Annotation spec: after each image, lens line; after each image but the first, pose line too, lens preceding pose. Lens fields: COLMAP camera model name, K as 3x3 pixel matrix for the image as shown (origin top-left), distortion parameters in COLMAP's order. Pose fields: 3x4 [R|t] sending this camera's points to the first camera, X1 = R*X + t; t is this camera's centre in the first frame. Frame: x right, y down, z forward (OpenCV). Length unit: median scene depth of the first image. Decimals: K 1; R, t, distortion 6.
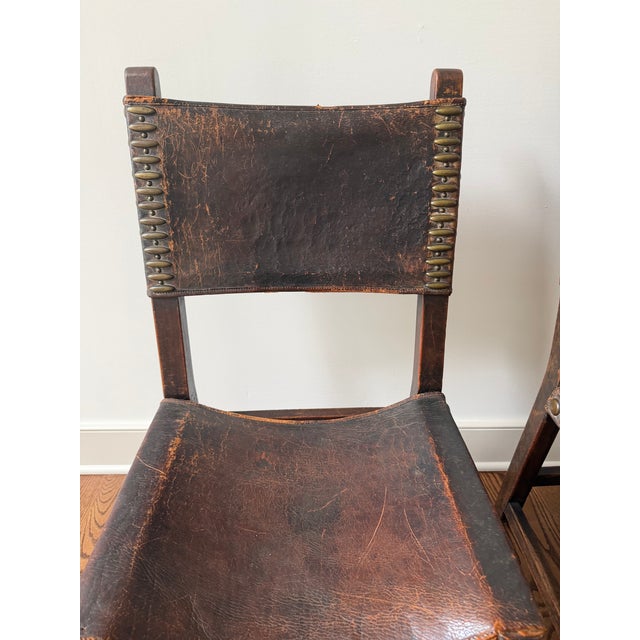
lens RADIAL K [[464.0, 0, 320.0], [0, 464.0, 320.0], [0, 0, 1]] dist [0.046560, -0.079913]
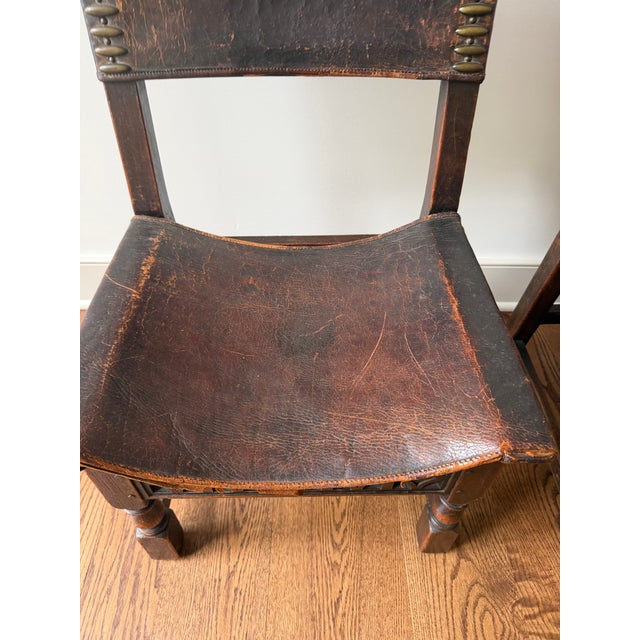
lens RADIAL K [[463.0, 0, 312.6], [0, 463.0, 320.0], [0, 0, 1]] dist [0.045979, -0.066488]
pose [[0.999841, 0.013215, -0.011932, 0.010055], [-0.009067, 0.954661, 0.297557, 0.103905], [0.015323, -0.297401, 0.954630, 0.134218]]
